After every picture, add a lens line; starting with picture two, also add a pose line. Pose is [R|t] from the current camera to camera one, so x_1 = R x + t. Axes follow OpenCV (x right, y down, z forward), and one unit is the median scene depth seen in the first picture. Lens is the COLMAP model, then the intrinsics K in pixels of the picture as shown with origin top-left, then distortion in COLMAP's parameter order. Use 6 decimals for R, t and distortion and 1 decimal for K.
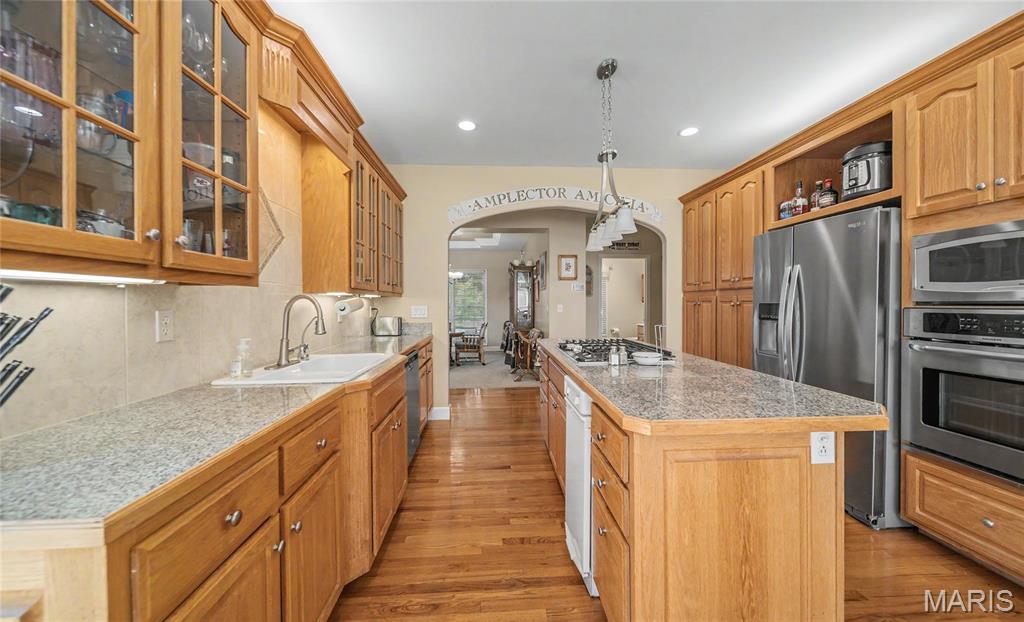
lens RADIAL K [[362.9, 0, 502.4], [0, 362.9, 307.3], [0, 0, 1]] dist [0.000642, -0.000142]
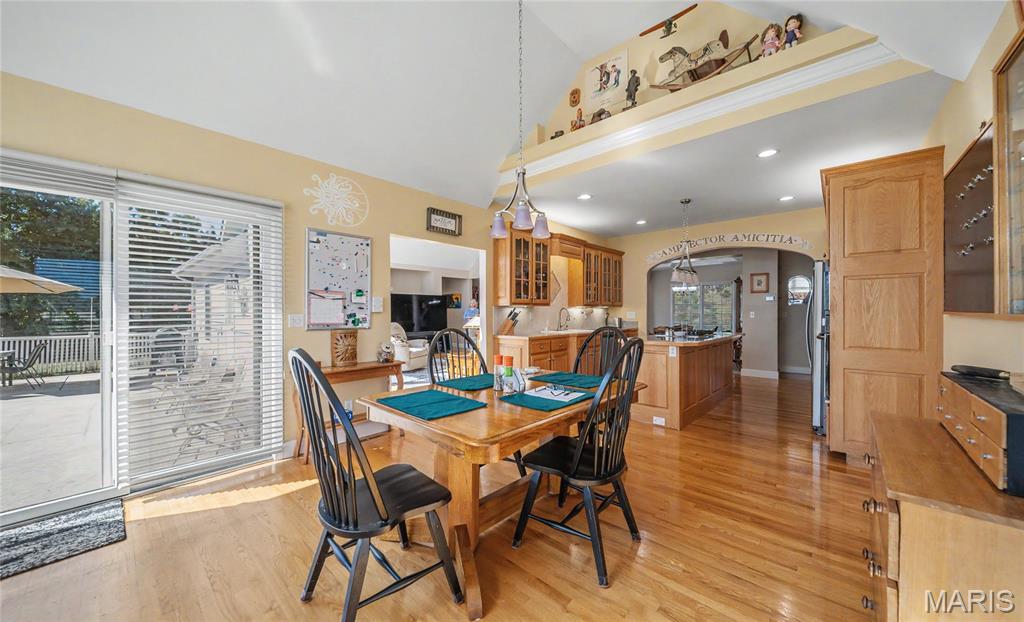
lens RADIAL K [[362.9, 0, 502.4], [0, 362.9, 307.3], [0, 0, 1]] dist [0.000642, -0.000142]
pose [[0.698692, -0.001183, -0.715421, 1.040726], [-0.011013, 0.999862, -0.012409, 0.004631], [0.715337, 0.016549, 0.698583, -1.230951]]
